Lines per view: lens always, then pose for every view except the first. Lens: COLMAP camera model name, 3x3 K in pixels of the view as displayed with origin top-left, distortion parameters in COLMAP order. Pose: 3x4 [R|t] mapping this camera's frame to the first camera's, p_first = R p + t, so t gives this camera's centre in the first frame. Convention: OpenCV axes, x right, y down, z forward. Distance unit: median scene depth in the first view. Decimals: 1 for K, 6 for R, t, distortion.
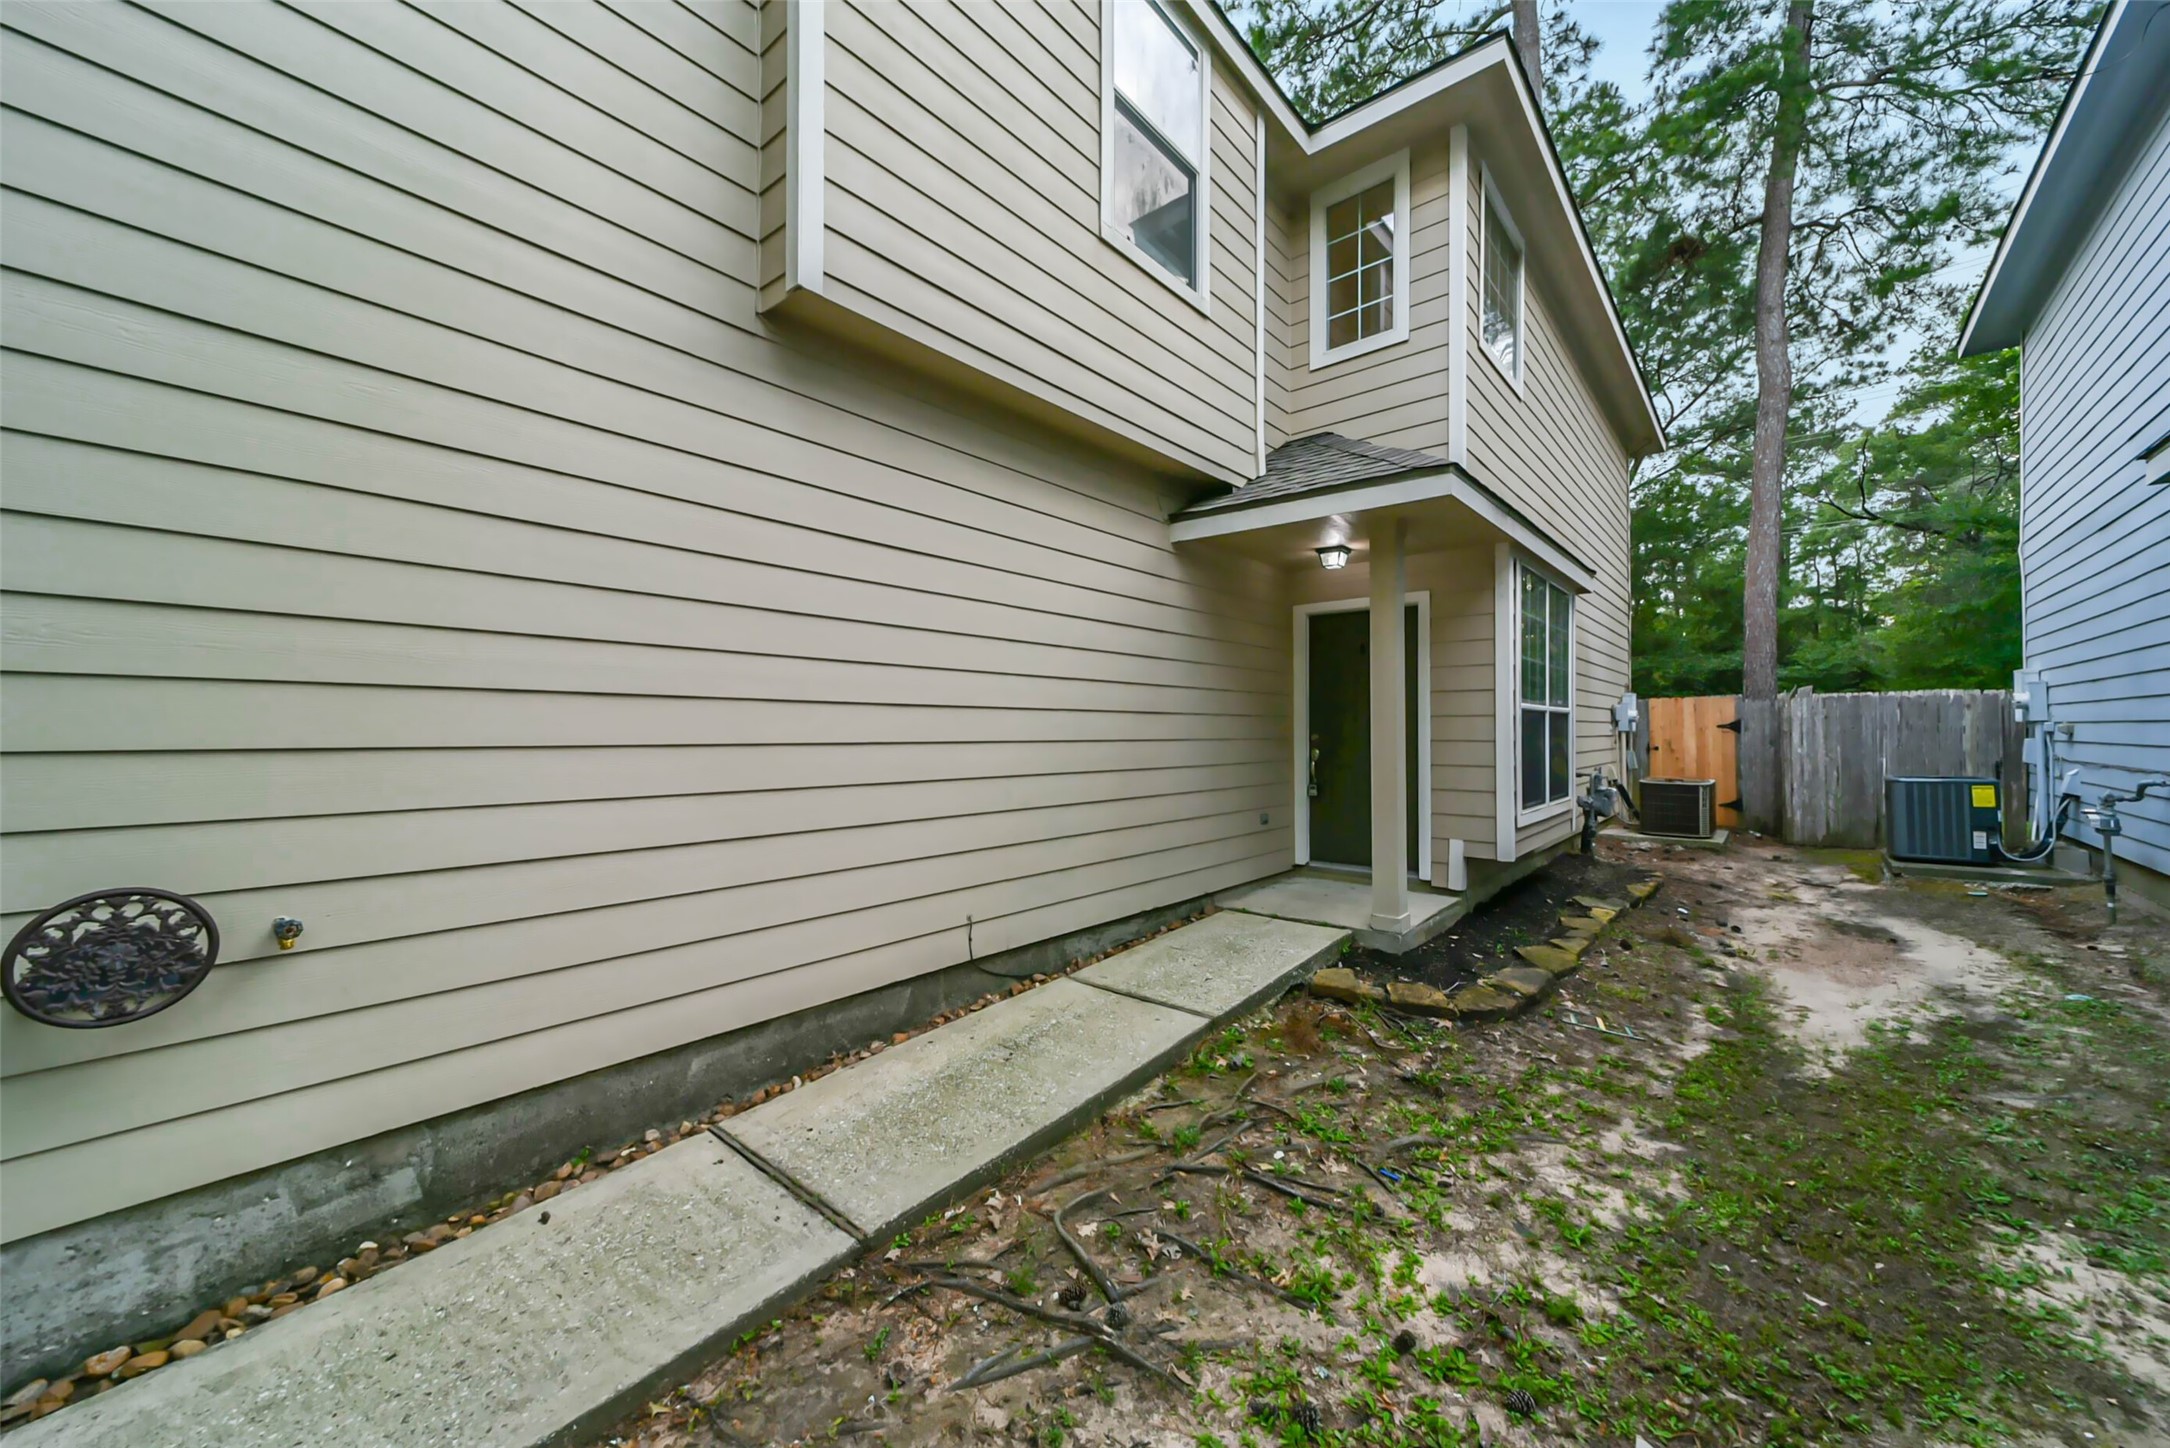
lens RADIAL K [[847.5, 0, 1067.9], [0, 847.5, 725.4], [0, 0, 1]] dist [0.012015, -0.002303]
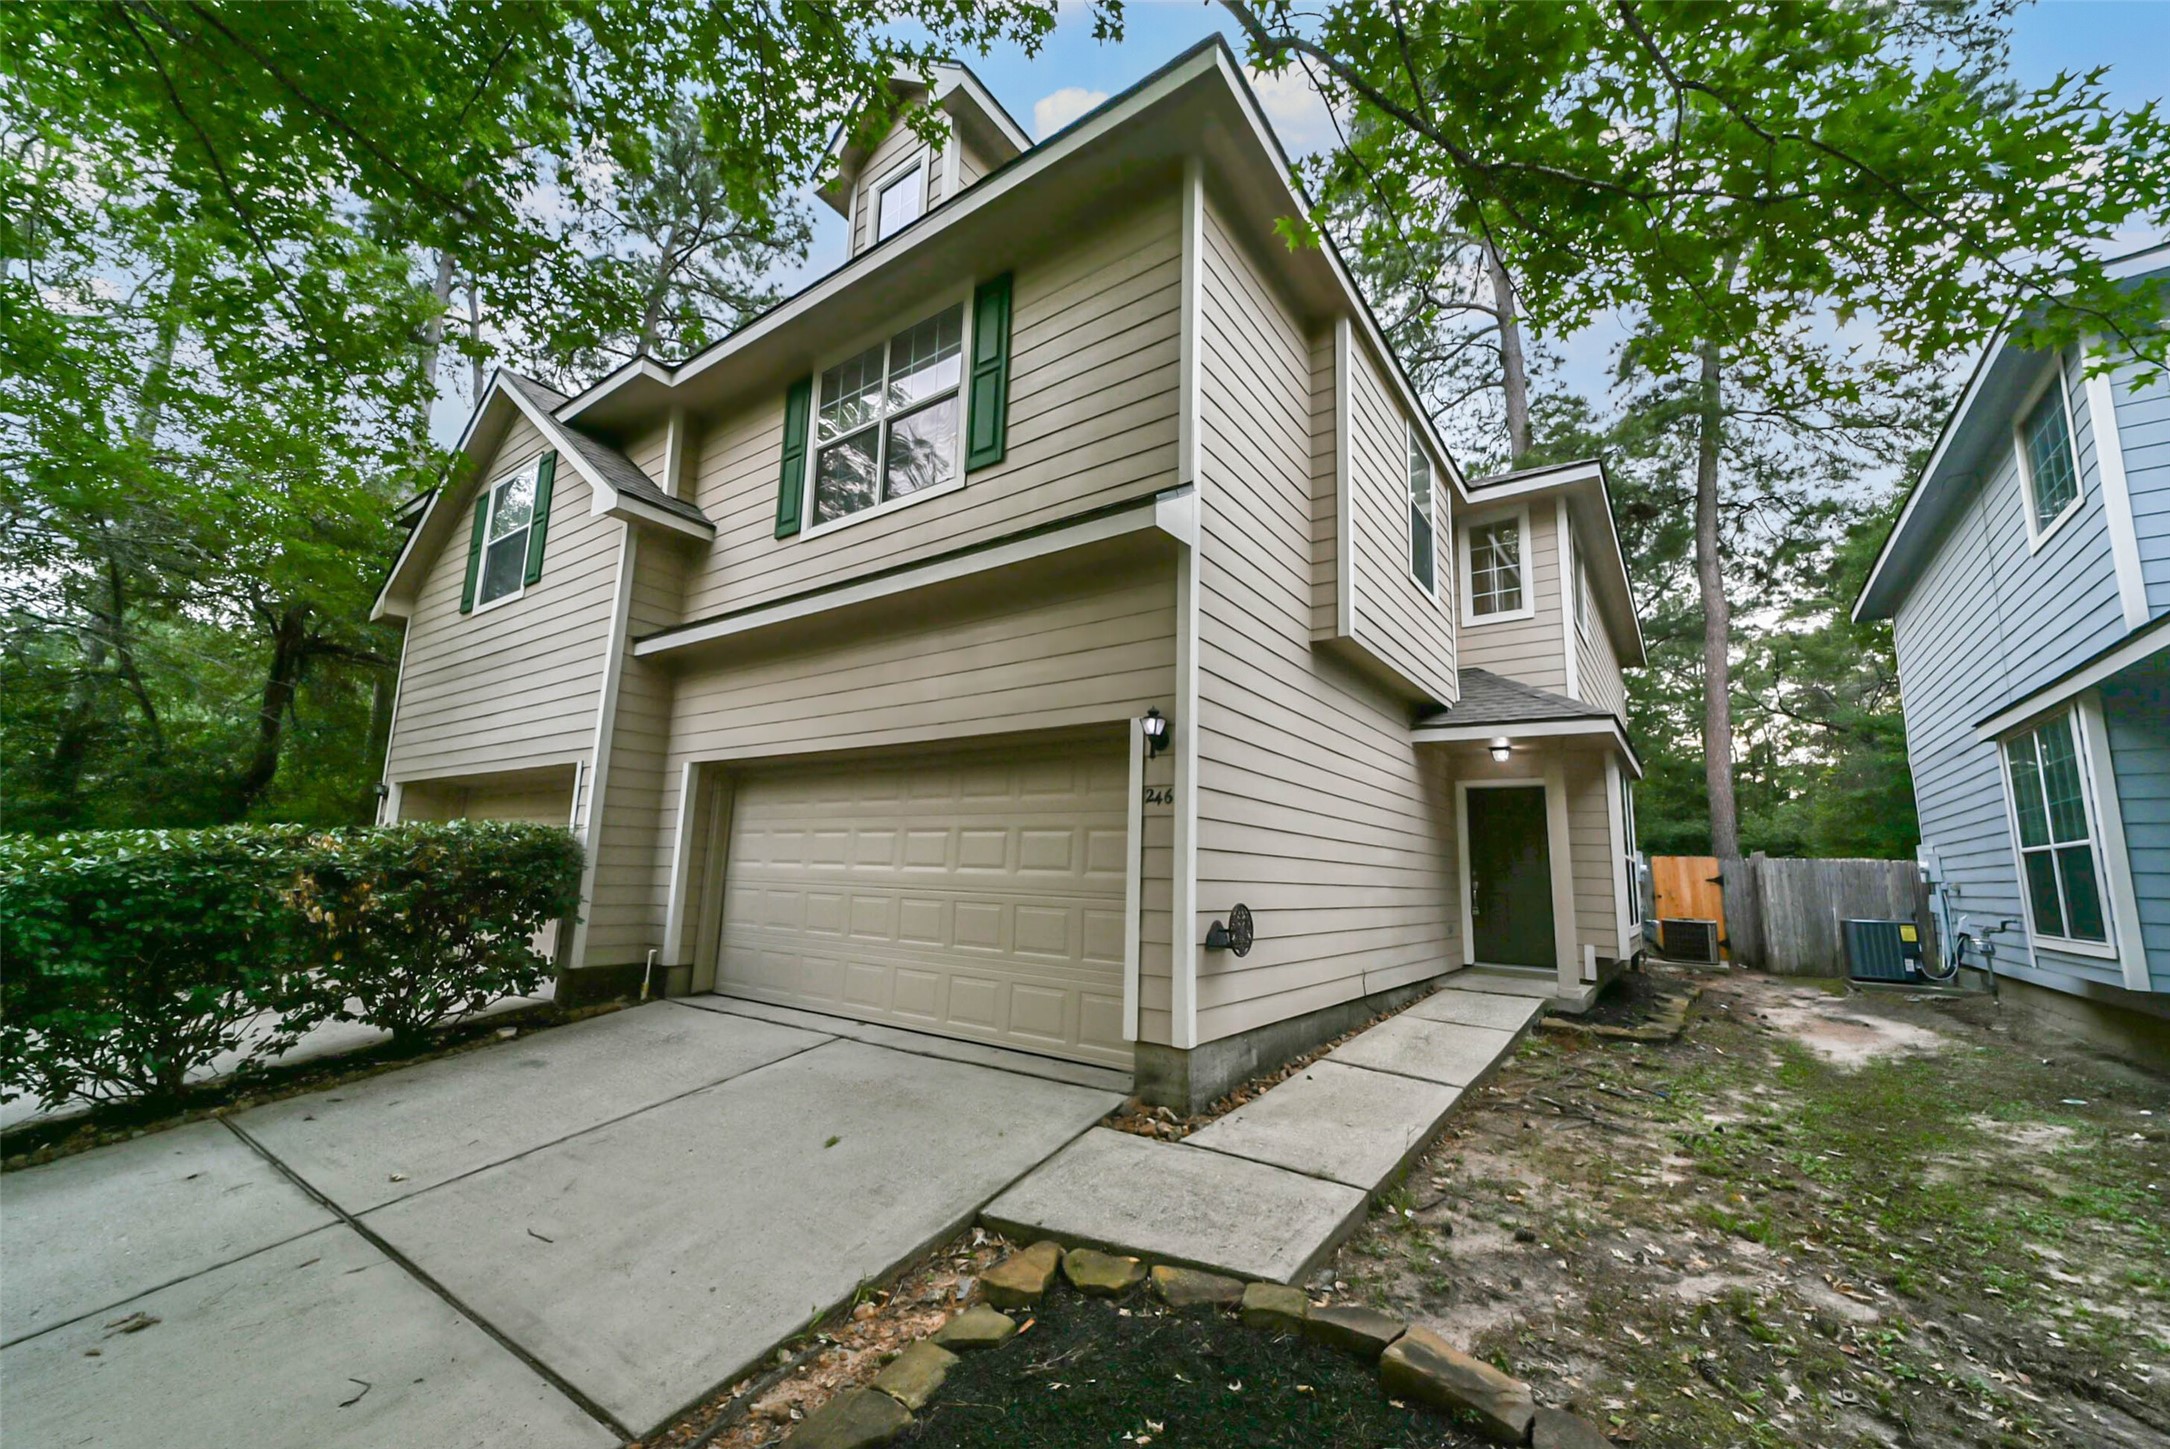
lens RADIAL K [[847.5, 0, 1089.9], [0, 847.5, 727.8], [0, 0, 1]] dist [0.012015, -0.002303]
pose [[0.996374, 0.047557, 0.070554, -0.371596], [-0.035698, 0.986354, -0.160722, 0.019796], [-0.077234, 0.157621, 0.984475, -0.322363]]
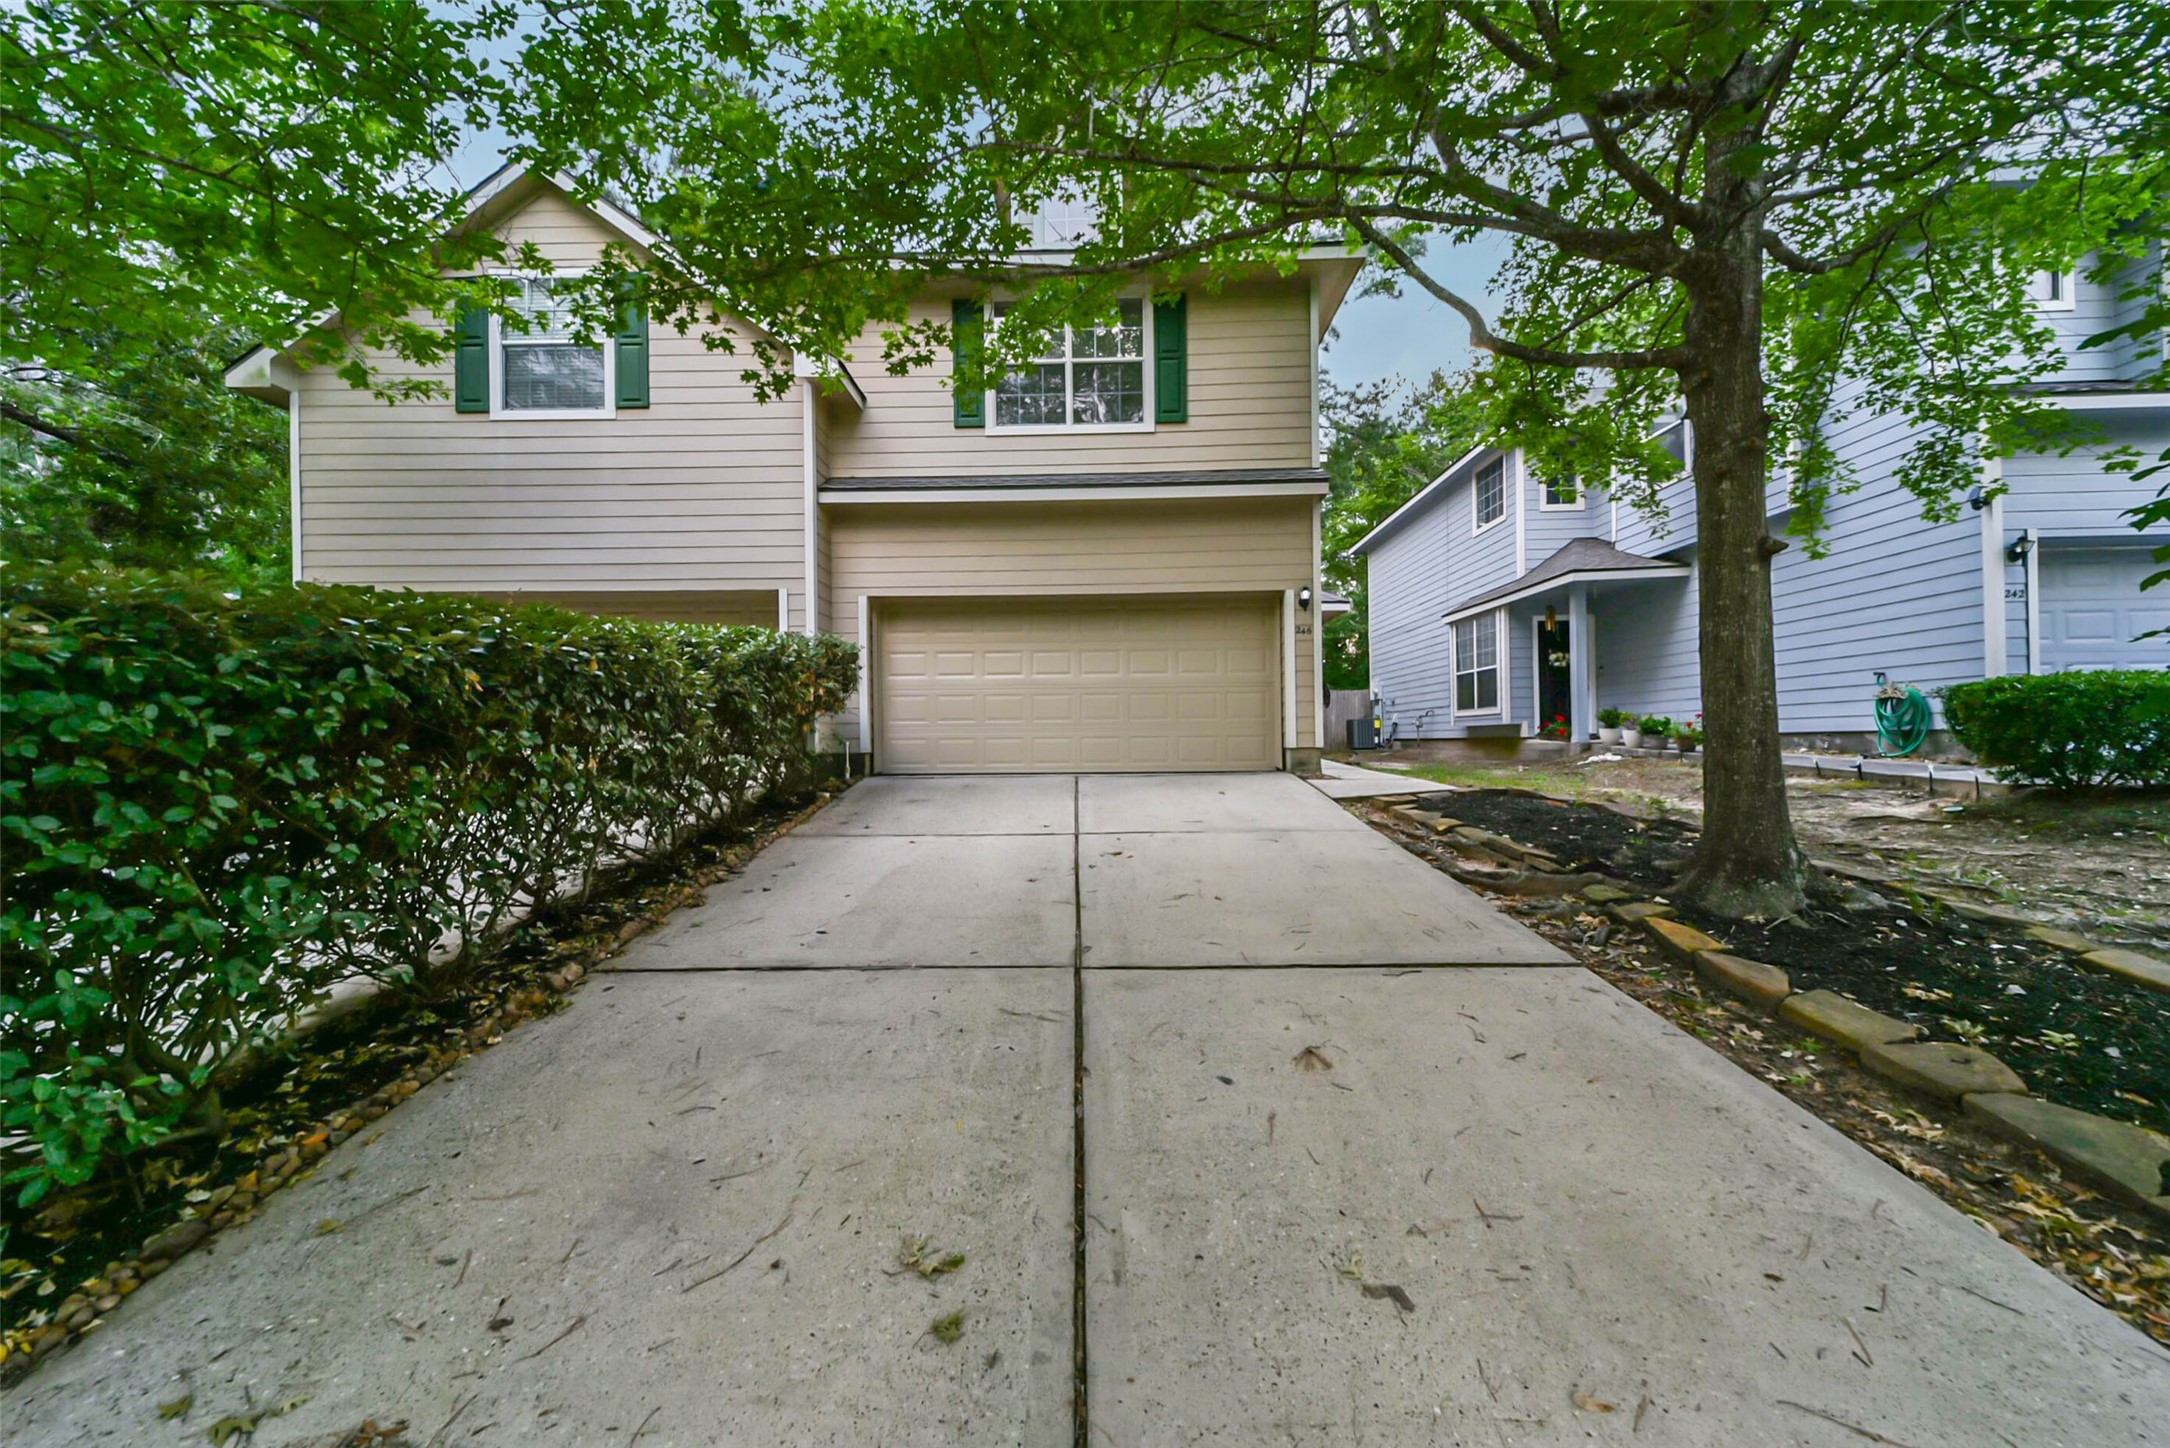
lens RADIAL K [[847.5, 0, 1084.0], [0, 847.5, 735.2], [0, 0, 1]] dist [0.012015, -0.002303]
pose [[0.763866, 0.005561, 0.645351, -1.306024], [0.001204, 0.999949, -0.010042, 0.132261], [-0.645374, 0.008448, 0.763820, -0.453144]]
